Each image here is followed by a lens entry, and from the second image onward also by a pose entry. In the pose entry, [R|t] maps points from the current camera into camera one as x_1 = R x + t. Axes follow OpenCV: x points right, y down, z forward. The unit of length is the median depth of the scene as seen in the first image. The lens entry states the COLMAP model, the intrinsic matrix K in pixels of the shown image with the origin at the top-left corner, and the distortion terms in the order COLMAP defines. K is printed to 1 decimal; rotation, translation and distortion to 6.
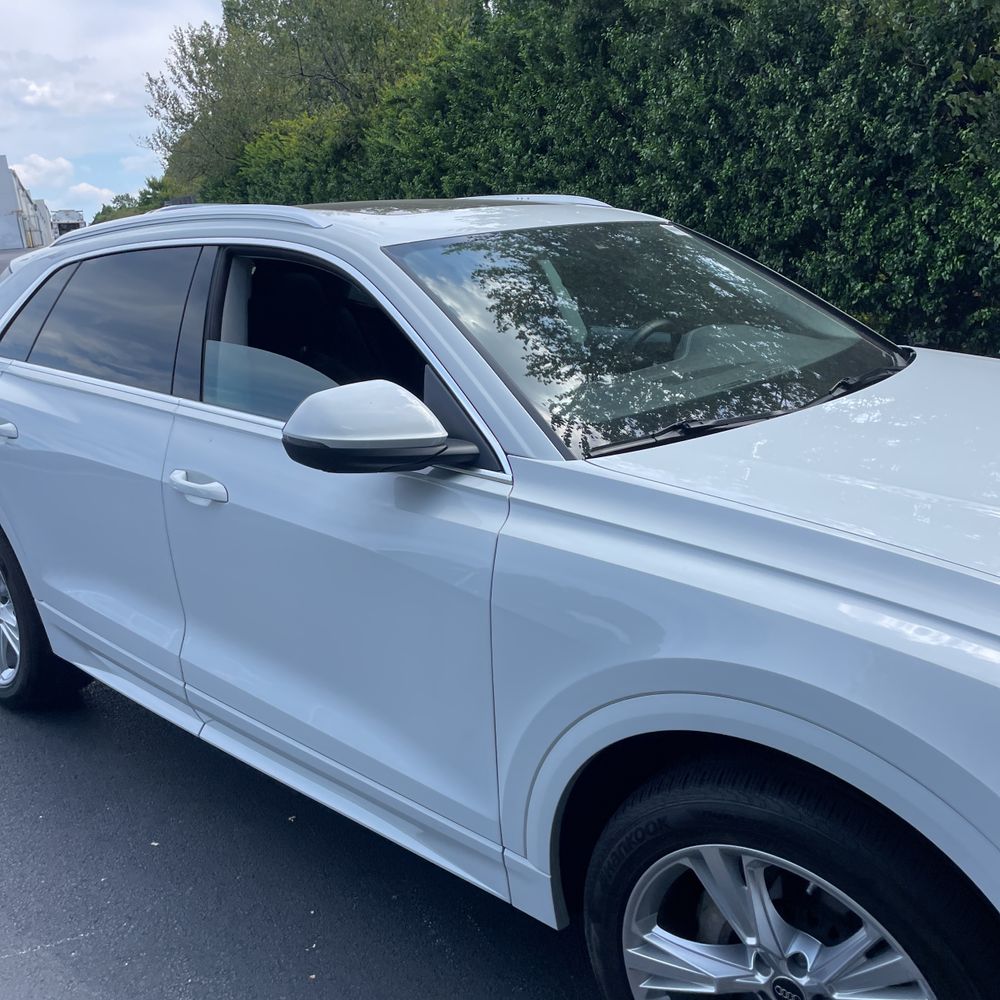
lens RADIAL K [[1026.9, 0, 488.4], [0, 1026.9, 514.2], [0, 0, 1]] dist [0.029053, 0.000000]
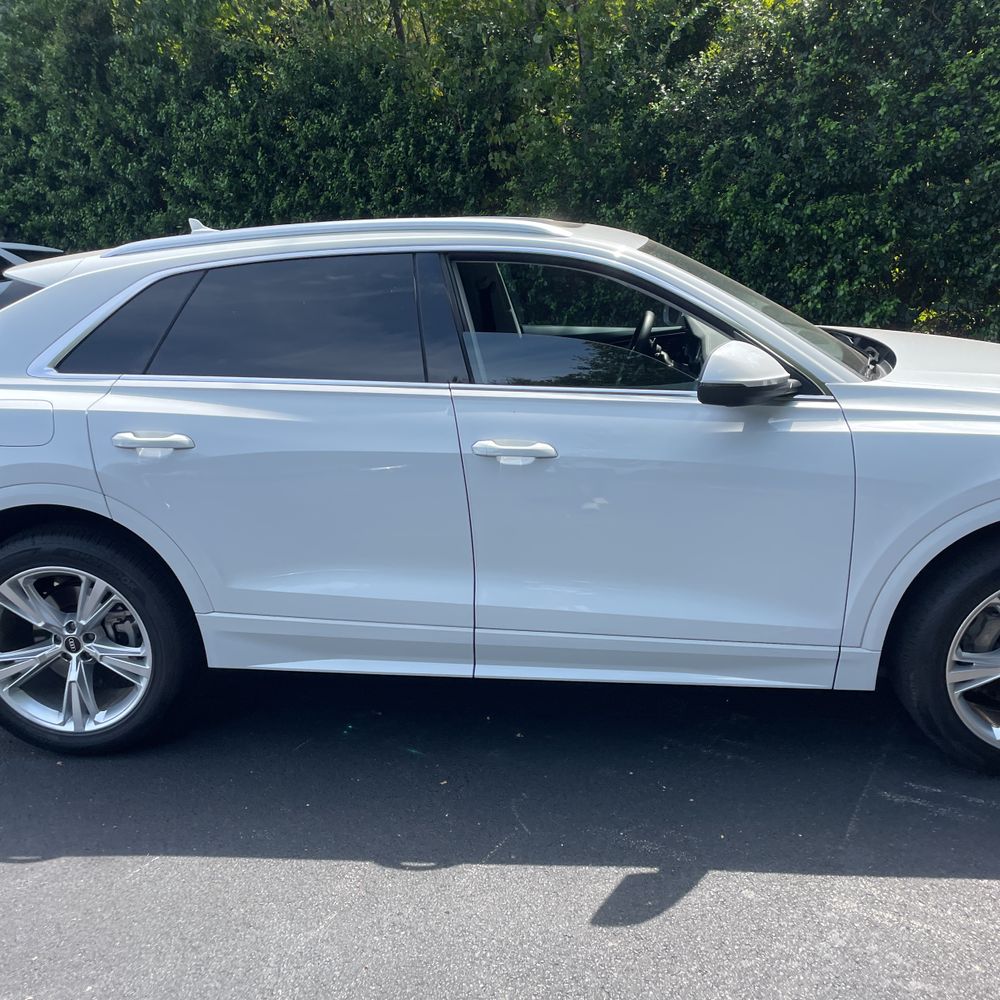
lens RADIAL K [[1026.9, 0, 488.9], [0, 1026.9, 503.5], [0, 0, 1]] dist [0.029053, 0.000000]
pose [[0.808276, -0.133391, 0.573496, -0.311337], [0.156705, 0.987606, 0.008852, 0.006439], [-0.567568, 0.082715, 0.819161, 0.011808]]
